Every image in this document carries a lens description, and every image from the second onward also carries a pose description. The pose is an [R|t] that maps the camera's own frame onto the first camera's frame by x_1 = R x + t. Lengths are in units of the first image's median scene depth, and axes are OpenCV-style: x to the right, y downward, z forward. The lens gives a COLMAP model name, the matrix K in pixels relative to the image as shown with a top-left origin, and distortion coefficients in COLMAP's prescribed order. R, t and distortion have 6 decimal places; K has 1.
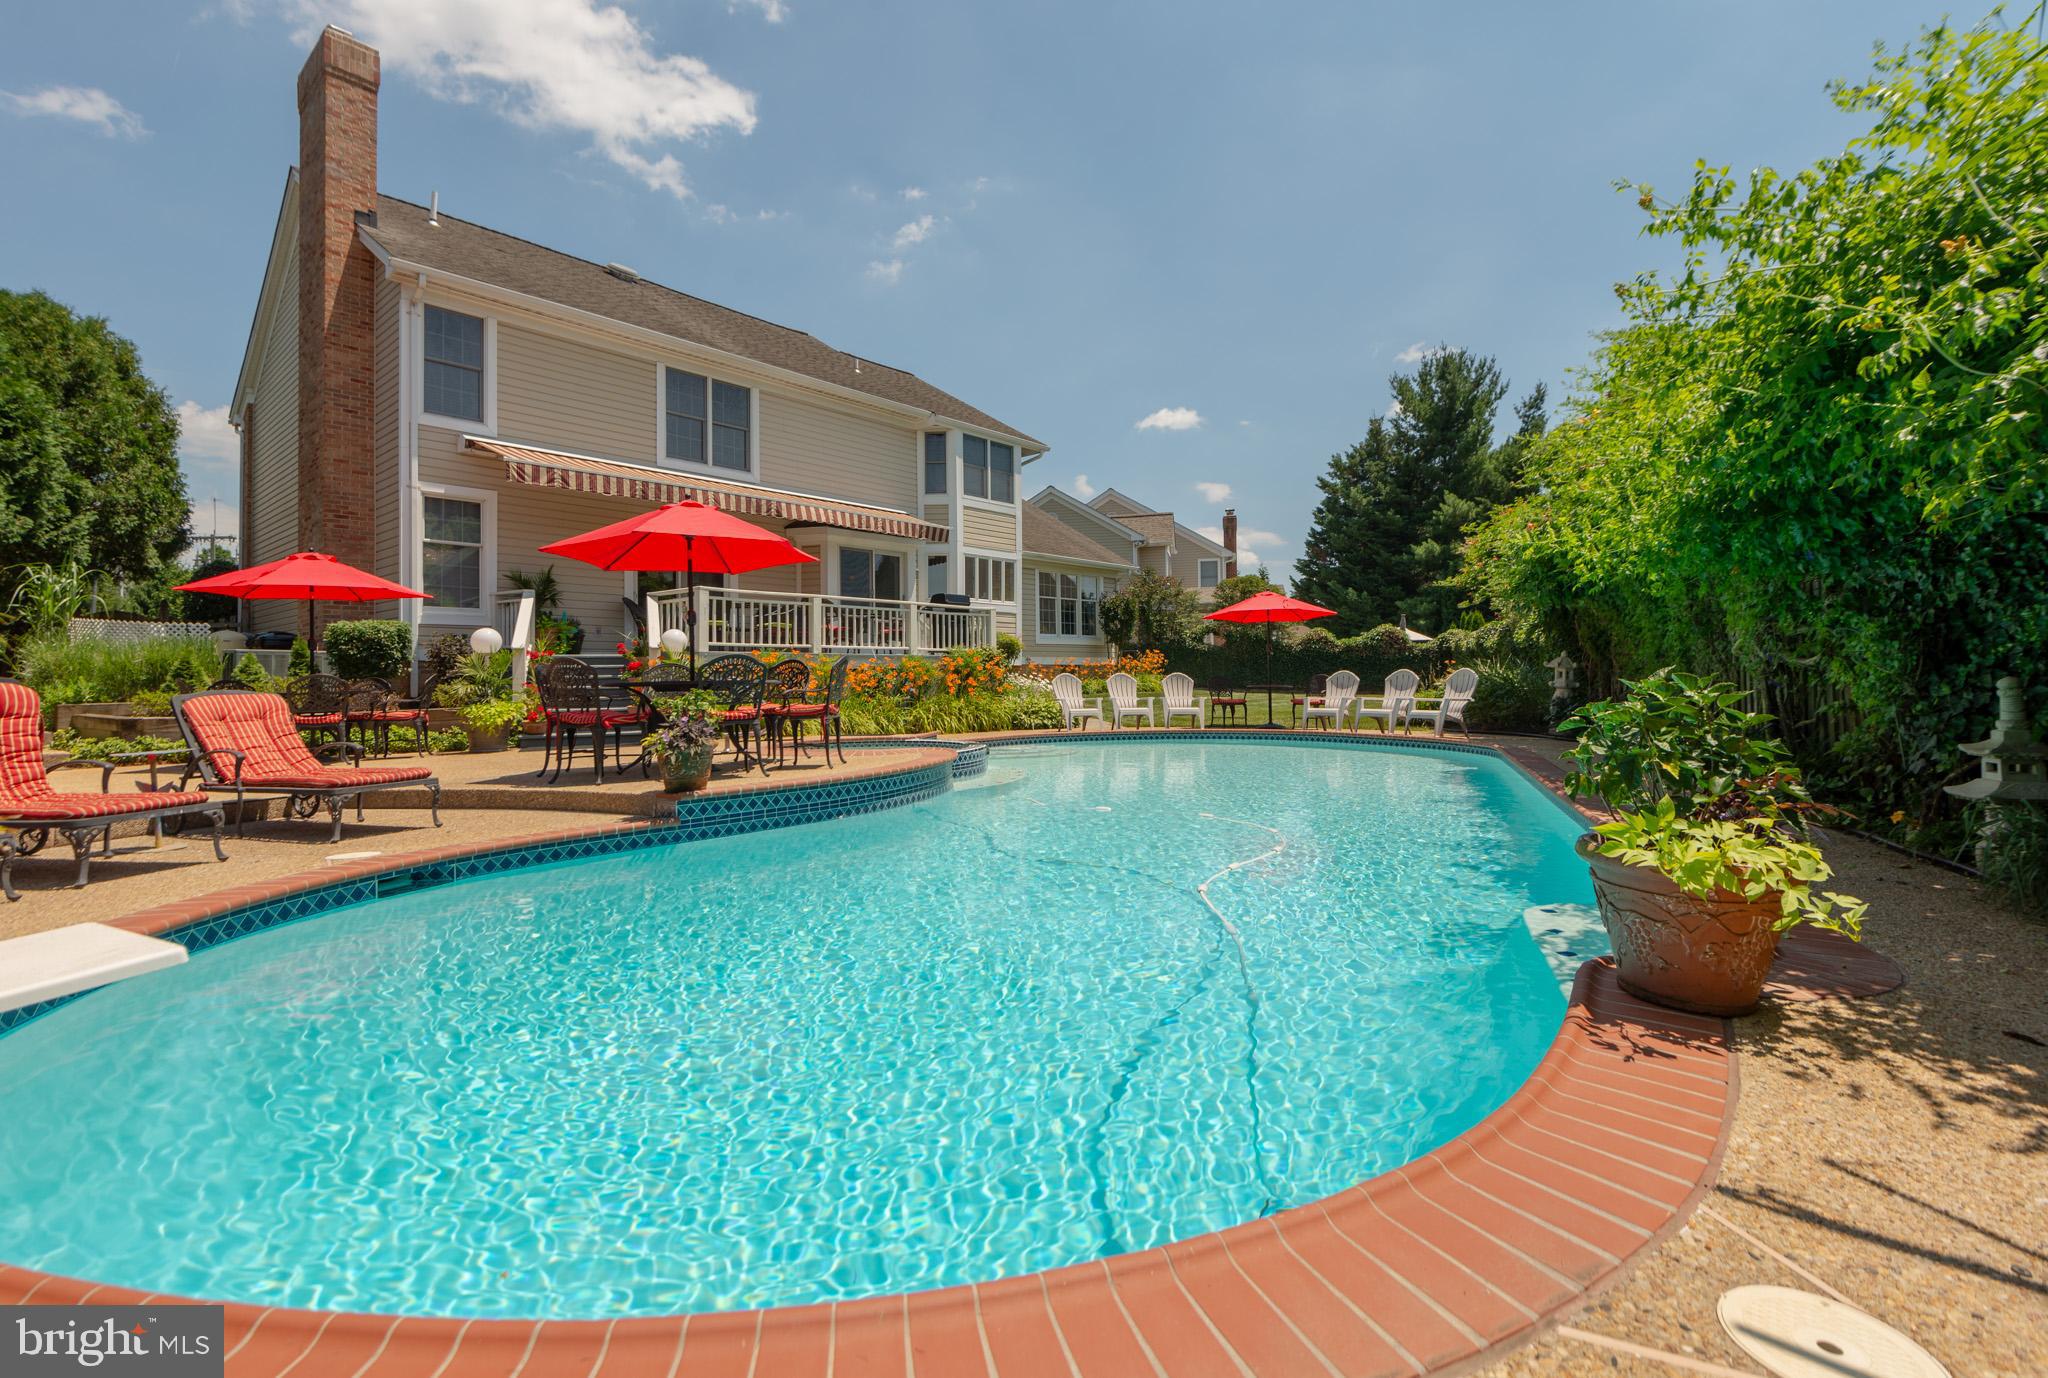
lens RADIAL K [[947.6, 0, 1034.5], [0, 947.6, 678.6], [0, 0, 1]] dist [0.020180, -0.007215]
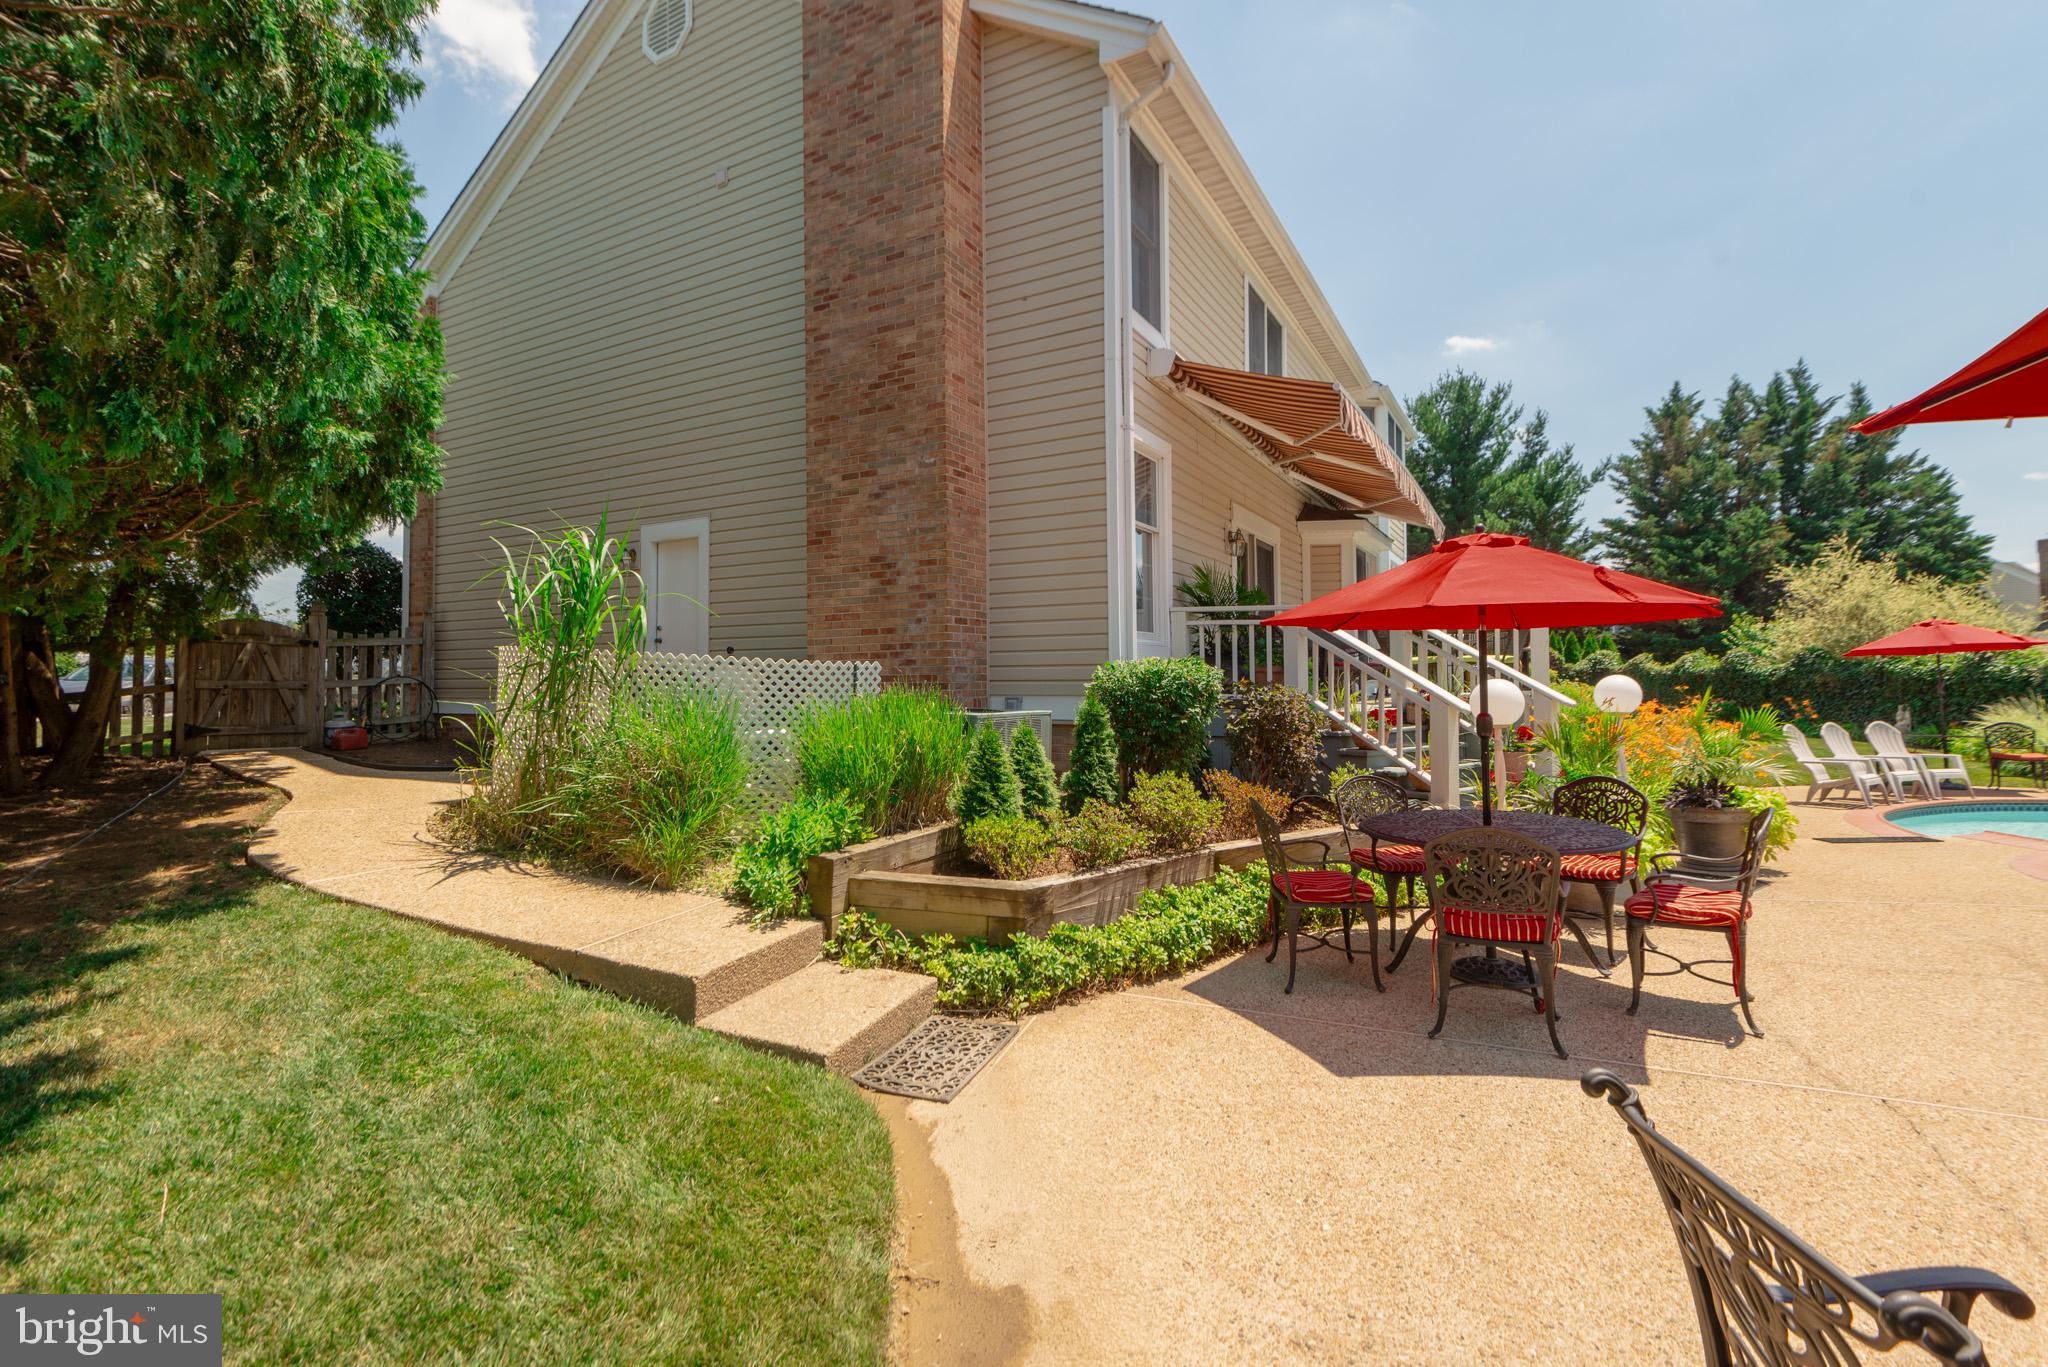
lens RADIAL K [[947.6, 0, 1021.5], [0, 947.6, 674.0], [0, 0, 1]] dist [0.020180, -0.007215]
pose [[0.975984, 0.003098, 0.217820, -0.702668], [-0.000105, 0.999905, -0.013753, -0.034890], [-0.217842, 0.013400, 0.975892, 0.375018]]
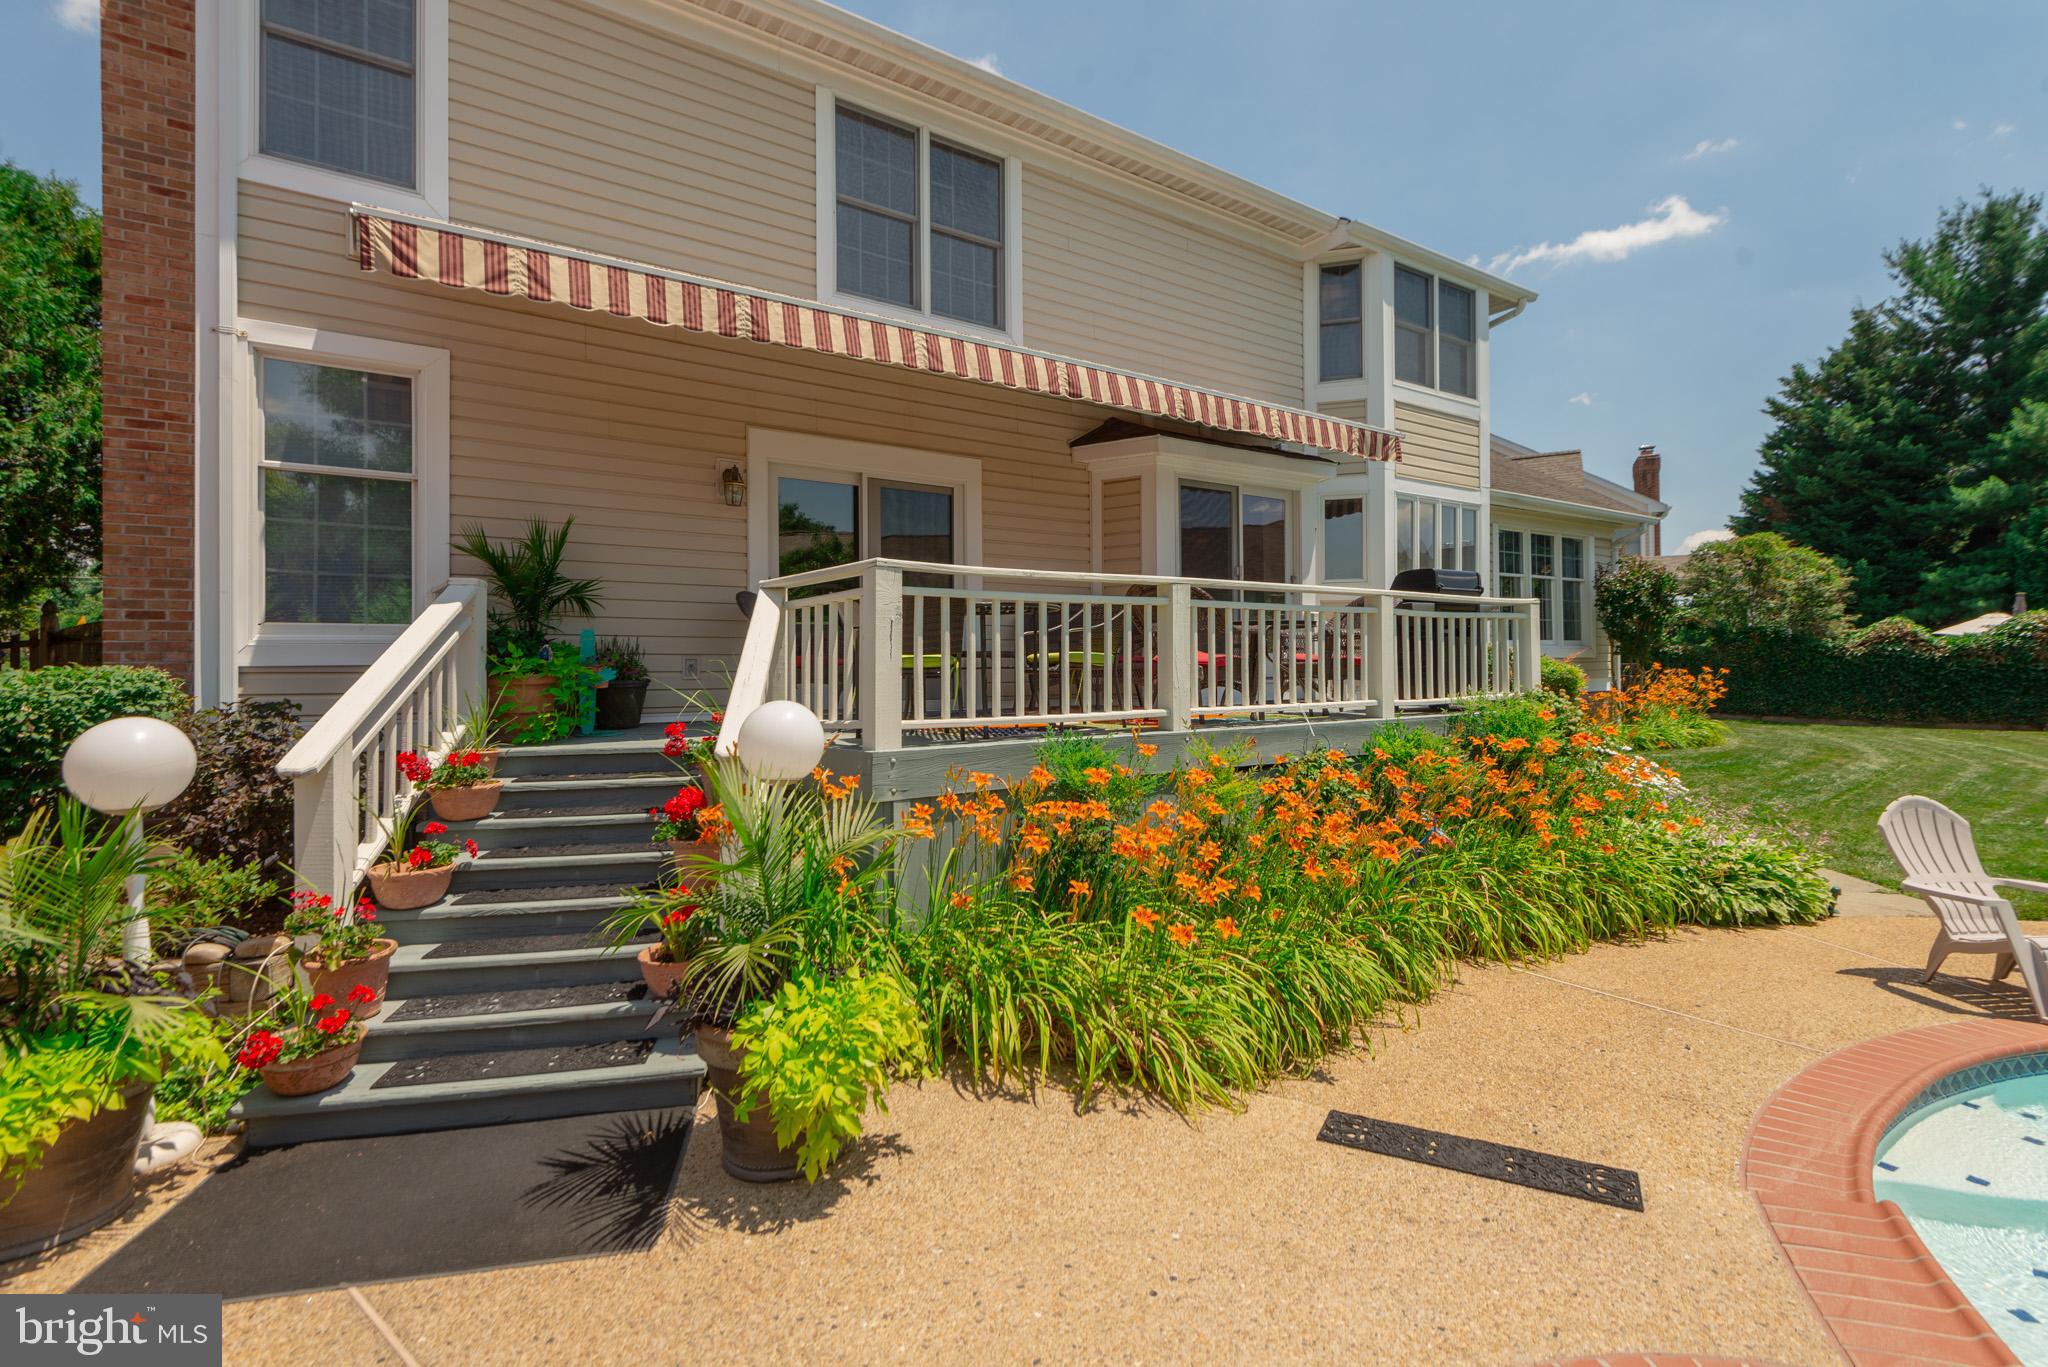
lens RADIAL K [[947.6, 0, 1046.4], [0, 947.6, 681.2], [0, 0, 1]] dist [0.020180, -0.007215]
pose [[0.973199, 0.003335, -0.229939, -0.178278], [0.000789, 0.999841, 0.017840, -0.048799], [0.229962, -0.017543, 0.973042, 0.566359]]
